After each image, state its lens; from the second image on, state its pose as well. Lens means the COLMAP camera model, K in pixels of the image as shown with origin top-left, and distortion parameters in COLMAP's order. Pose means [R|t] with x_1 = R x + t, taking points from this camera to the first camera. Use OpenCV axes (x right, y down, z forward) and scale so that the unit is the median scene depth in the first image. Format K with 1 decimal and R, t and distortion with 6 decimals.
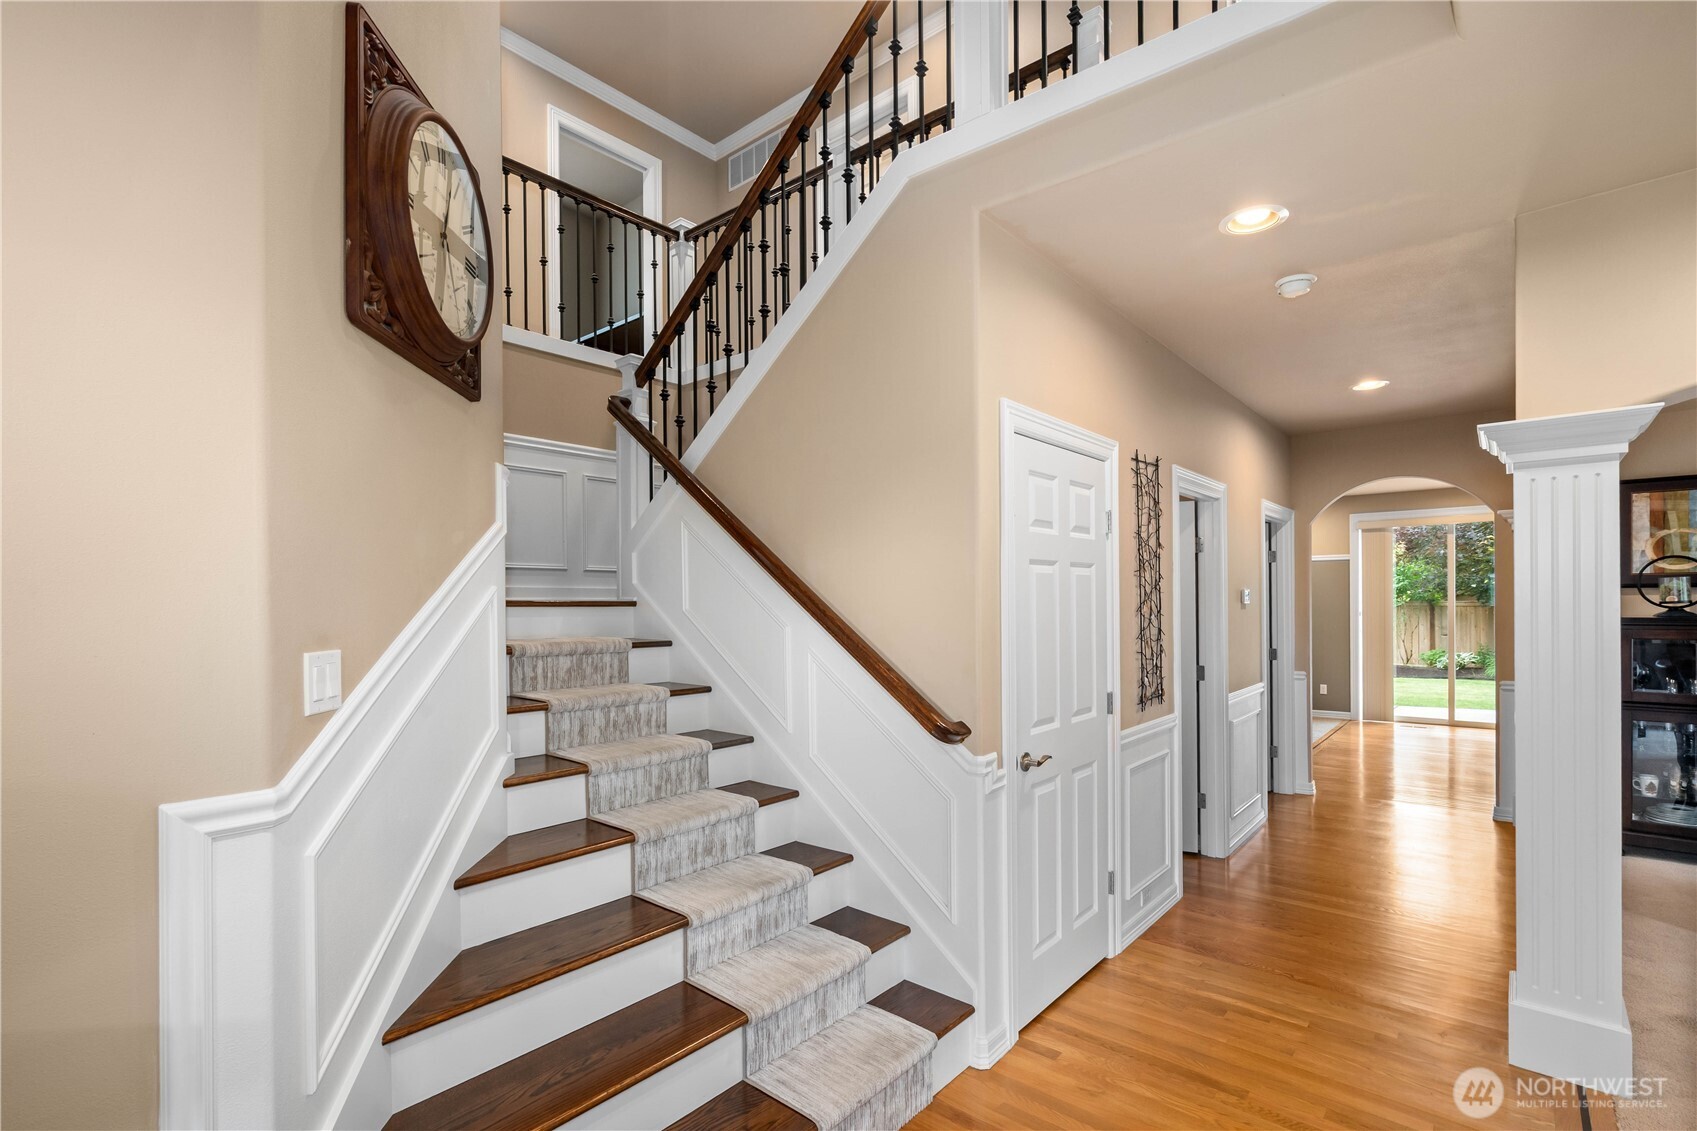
lens RADIAL K [[786.6, 0, 848.3], [0, 786.6, 599.5], [0, 0, 1]] dist [-0.000895, -0.000137]
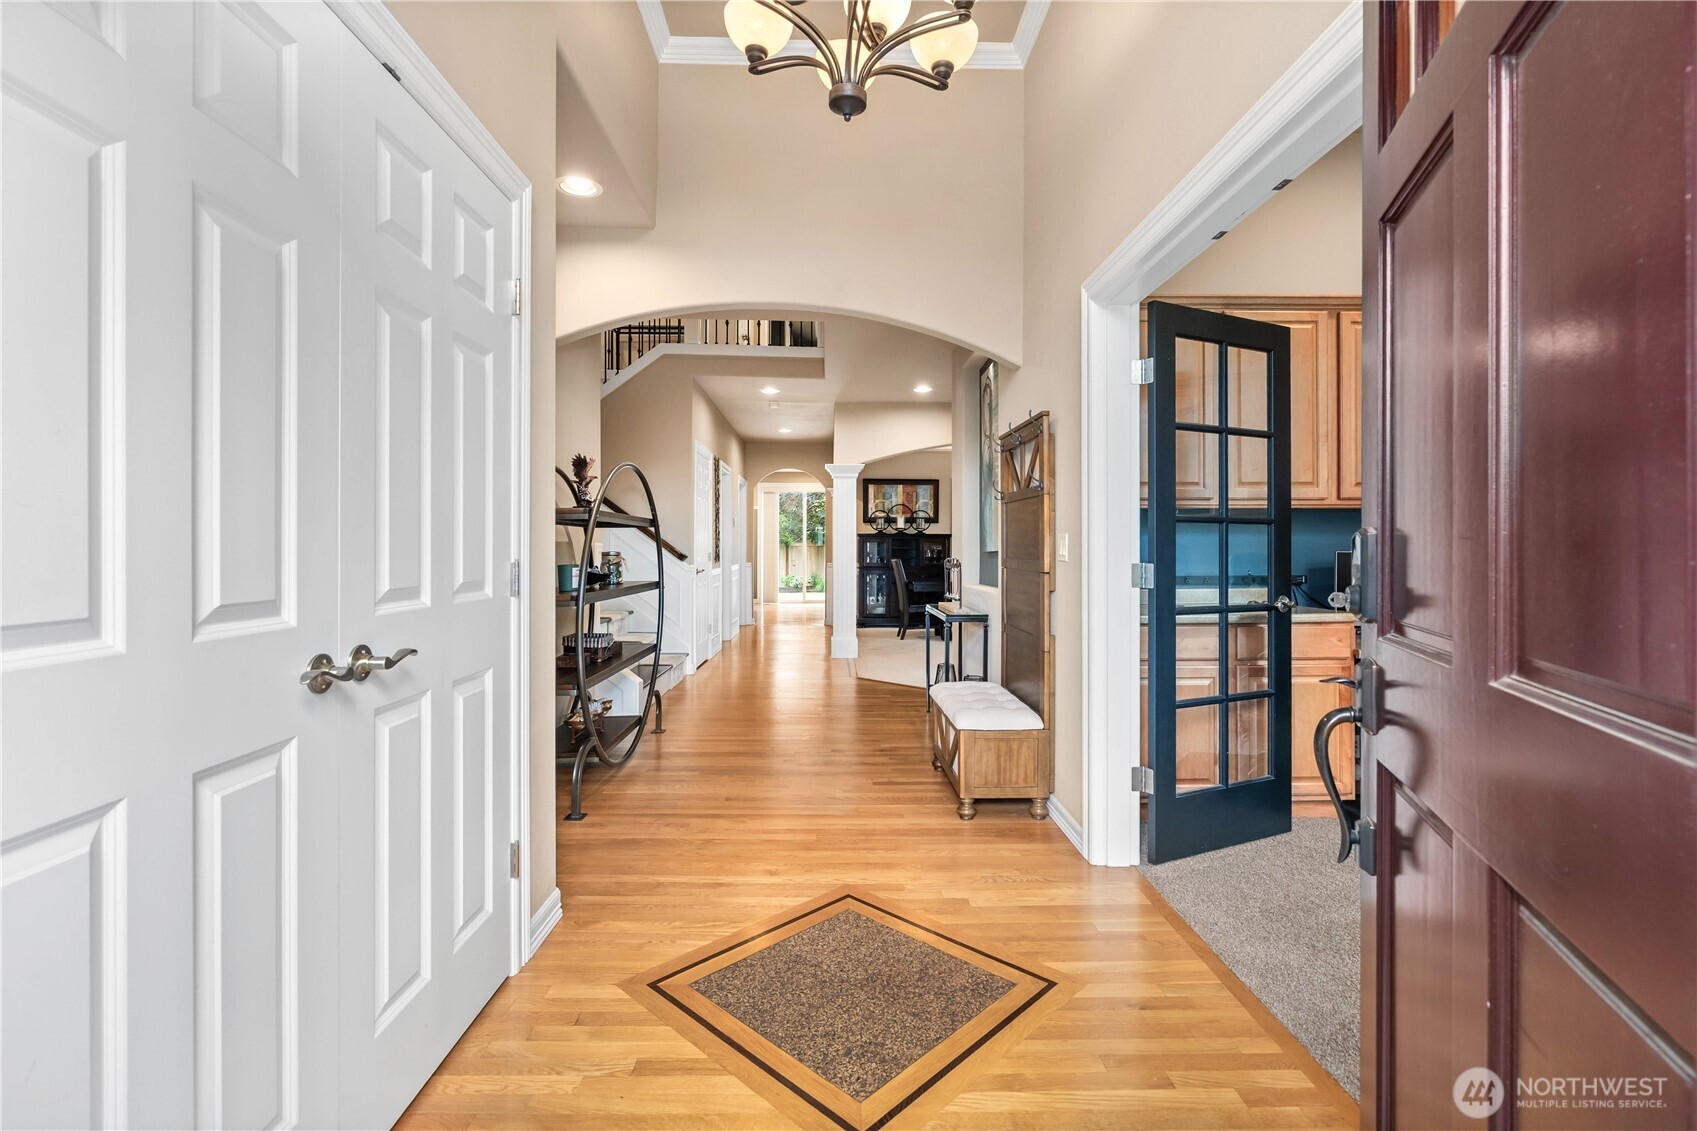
lens RADIAL K [[767.7, 0, 848.5], [0, 767.7, 565.5], [0, 0, 1]] dist [-0.001393, 0.000406]
pose [[0.745886, -0.006415, 0.666043, -0.670292], [-0.008200, 0.999789, 0.018813, 0.076030], [-0.666023, -0.019494, 0.745676, -0.776184]]
